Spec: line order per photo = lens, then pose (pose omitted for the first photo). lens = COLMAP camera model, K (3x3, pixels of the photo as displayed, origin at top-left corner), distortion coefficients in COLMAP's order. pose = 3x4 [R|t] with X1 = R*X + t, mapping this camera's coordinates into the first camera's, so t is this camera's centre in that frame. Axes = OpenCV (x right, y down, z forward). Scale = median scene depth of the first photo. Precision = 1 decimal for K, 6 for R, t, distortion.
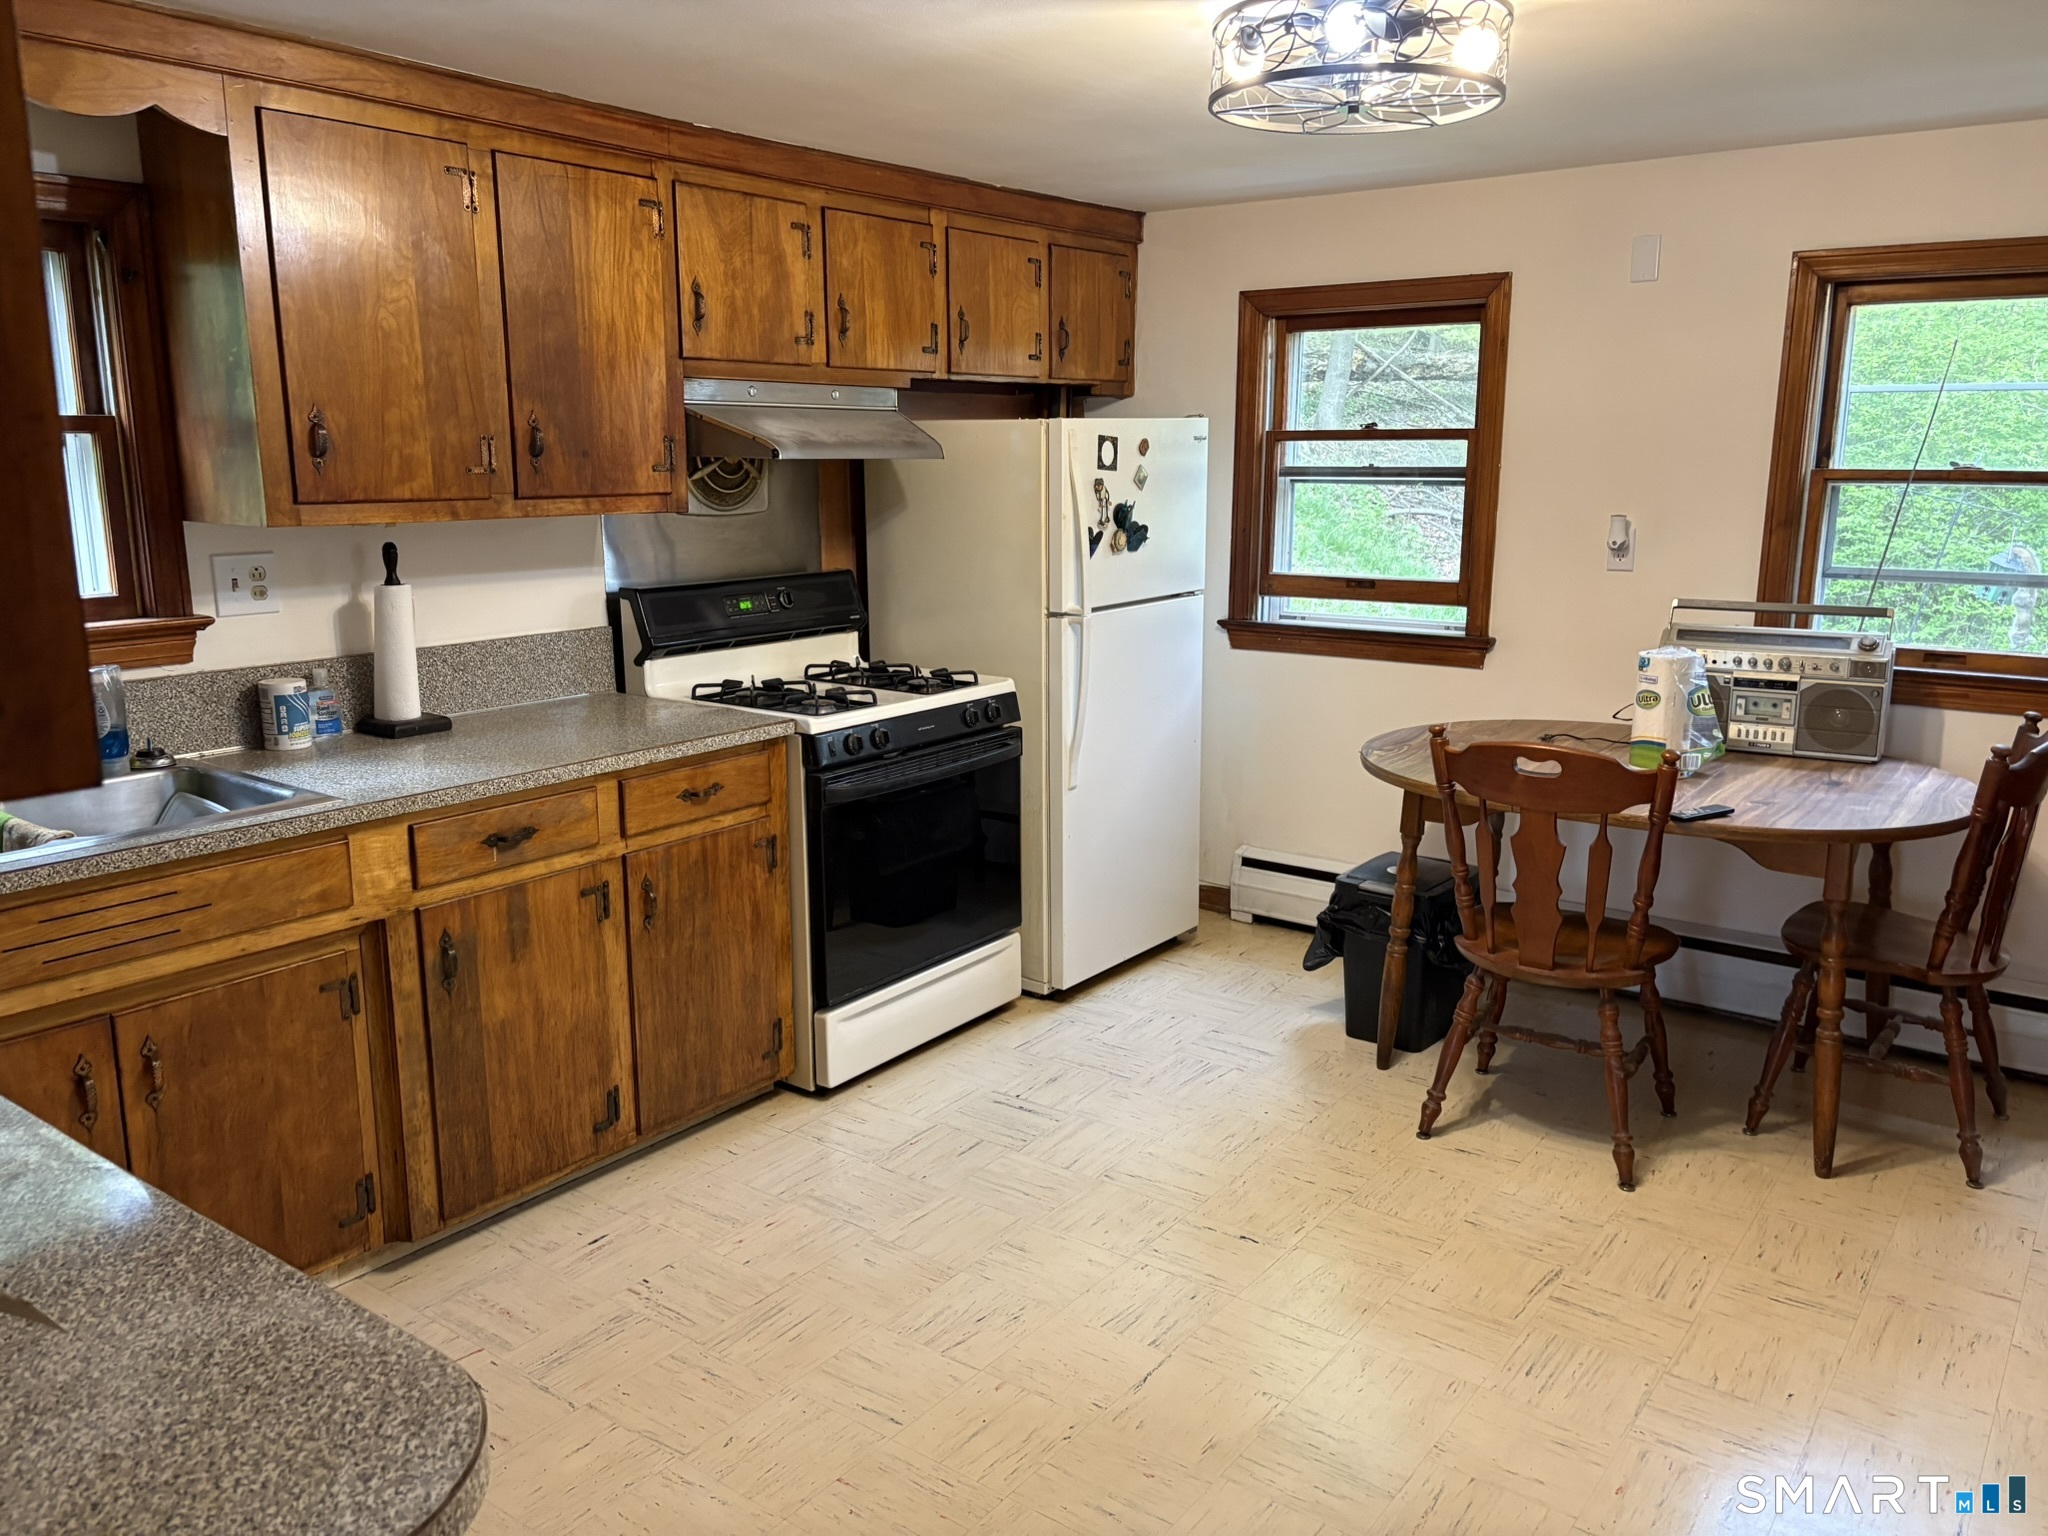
lens RADIAL K [[1531.6, 0, 1034.5], [0, 1531.6, 757.3], [0, 0, 1]] dist [0.057364, -0.077163]
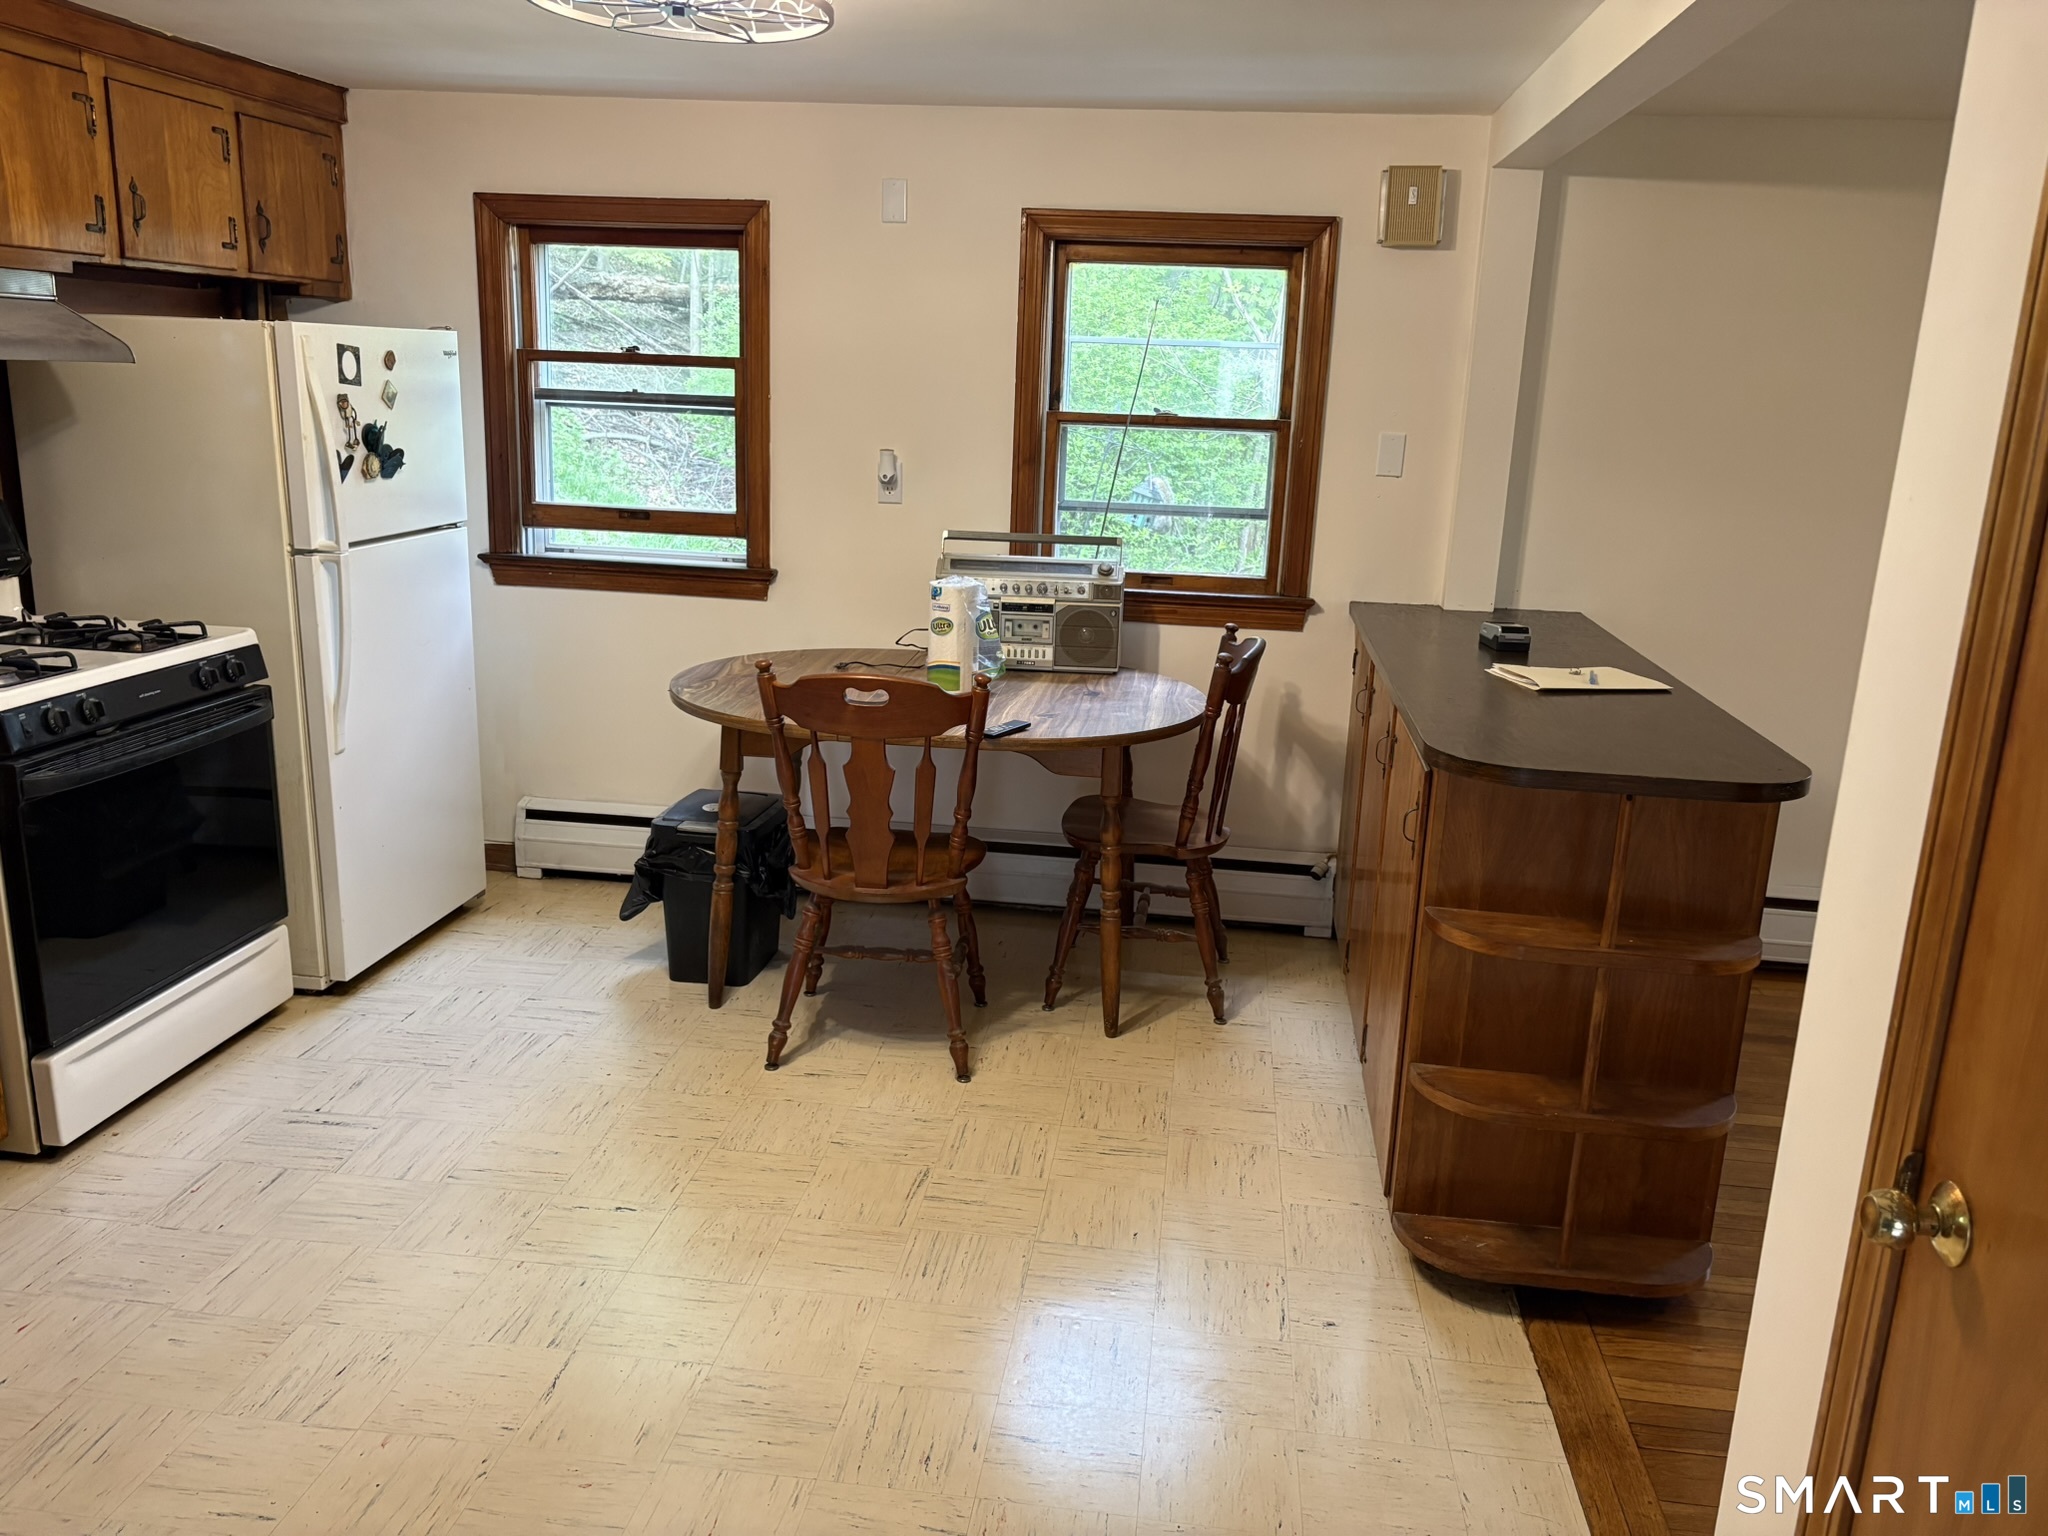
lens RADIAL K [[1531.6, 0, 1034.5], [0, 1531.6, 757.3], [0, 0, 1]] dist [0.057364, -0.077163]
pose [[0.864331, -0.083527, 0.495939, -0.081799], [0.059614, 0.996175, 0.063882, -0.010863], [-0.499379, -0.025650, 0.866004, 0.046002]]
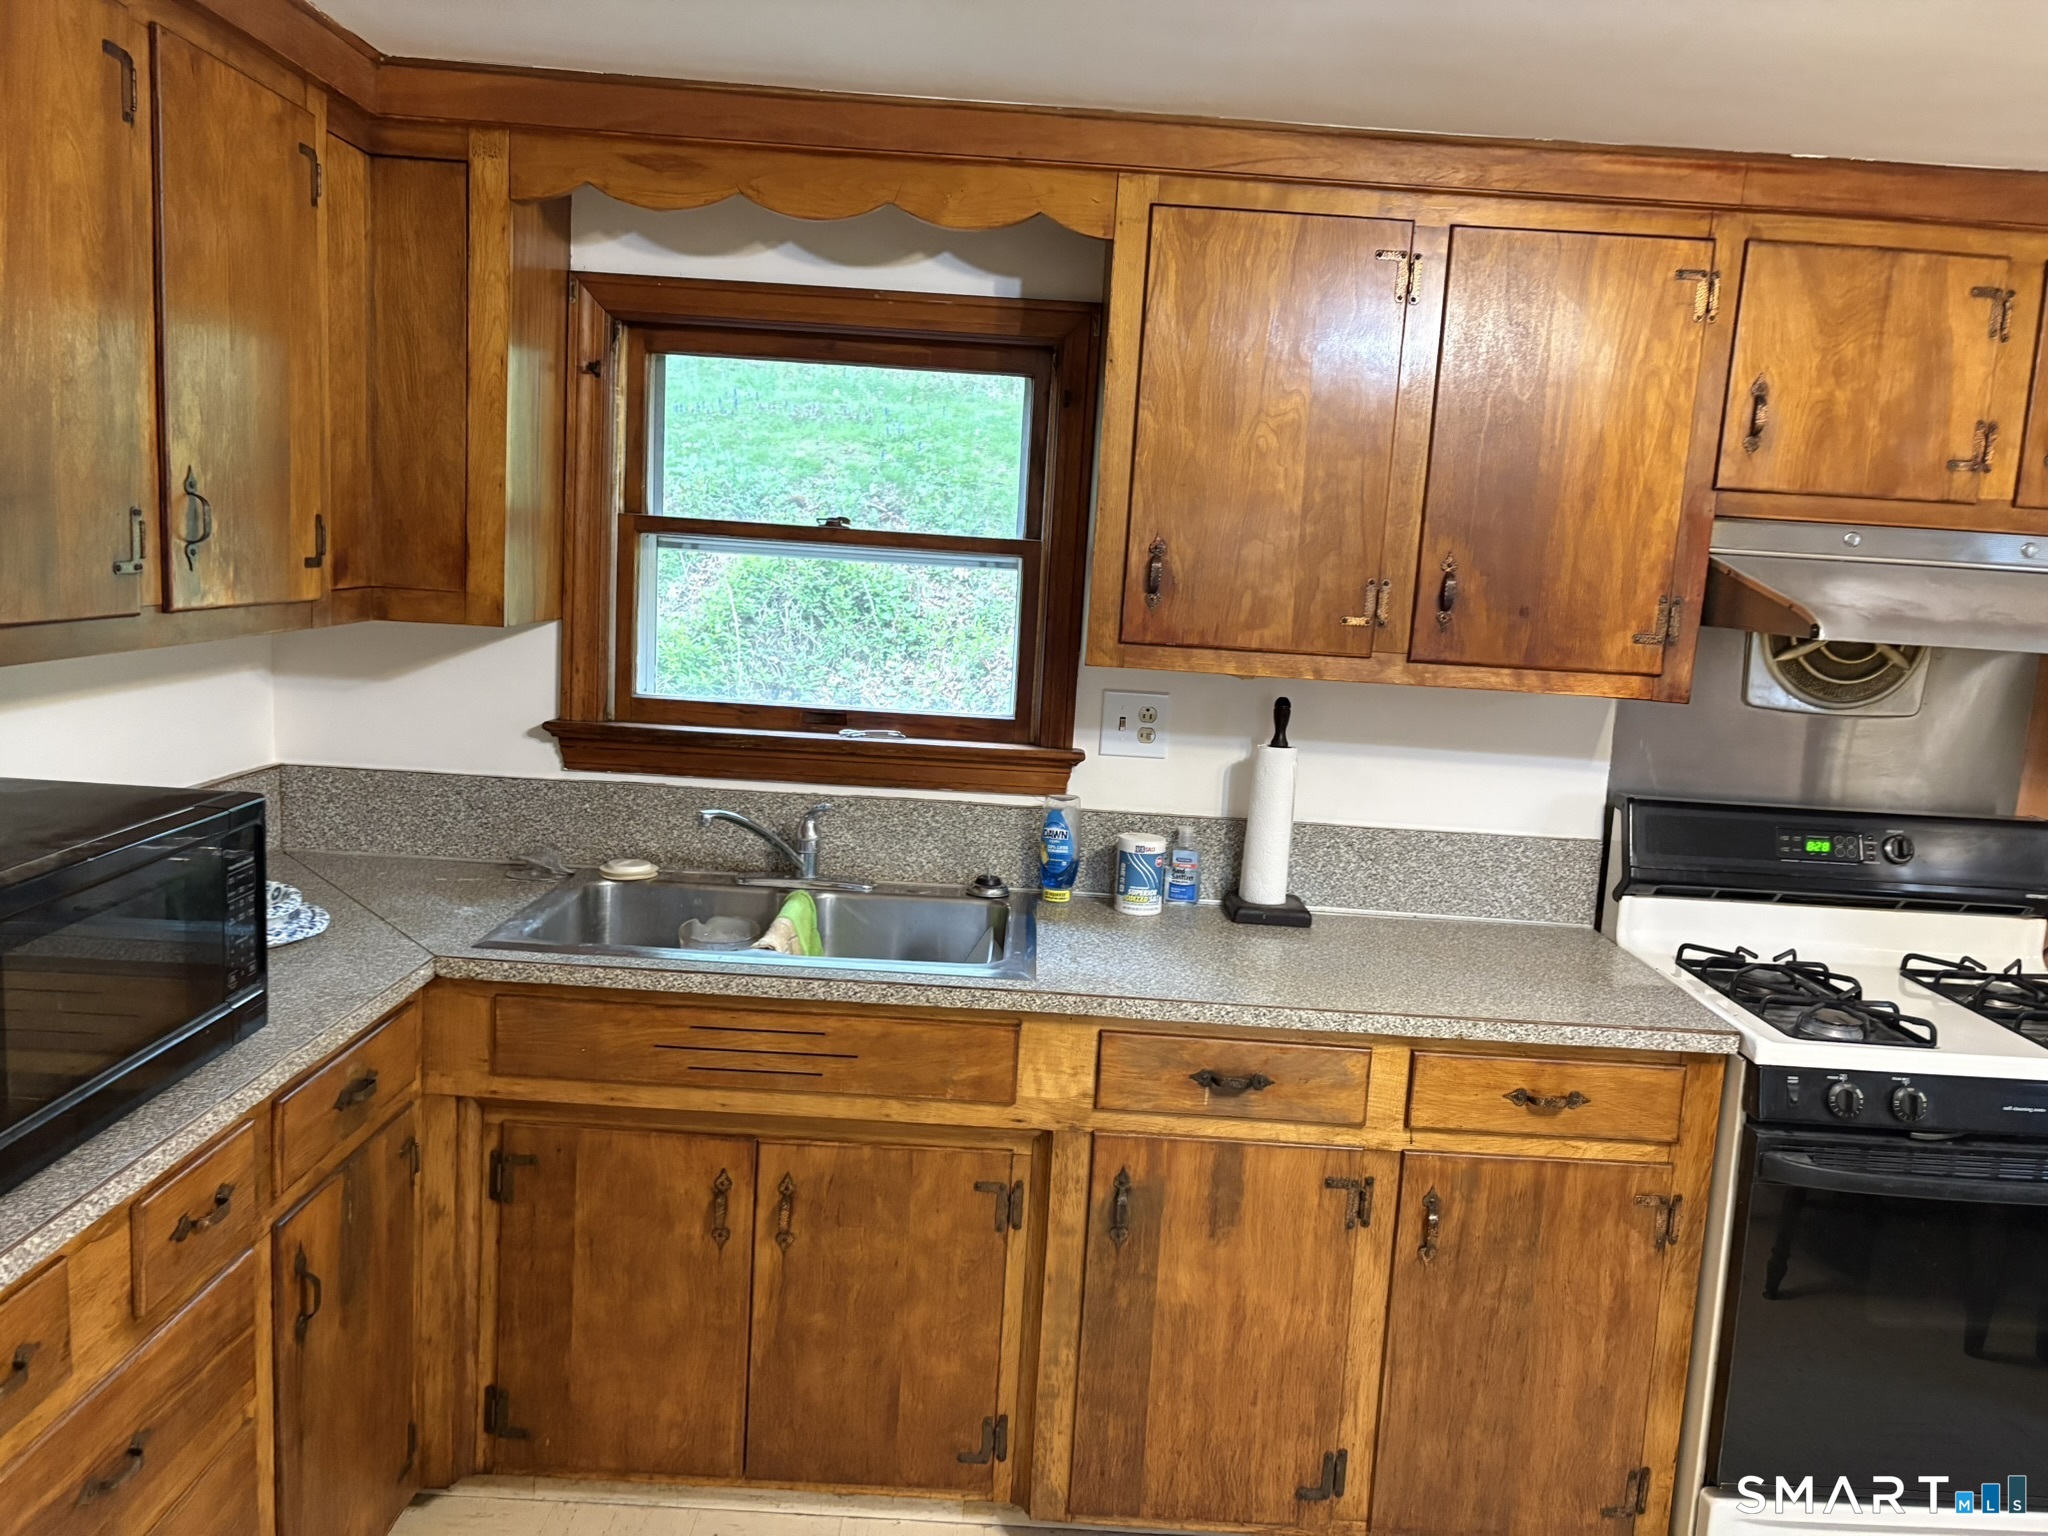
lens RADIAL K [[1558.0, 0, 1026.1], [0, 1558.0, 776.5], [0, 0, 1]] dist [0.041586, -0.045395]
pose [[0.602485, 0.154316, -0.783070, 0.164882], [-0.219935, 0.975244, 0.022972, -0.080336], [0.767229, 0.158385, 0.621509, 0.343358]]
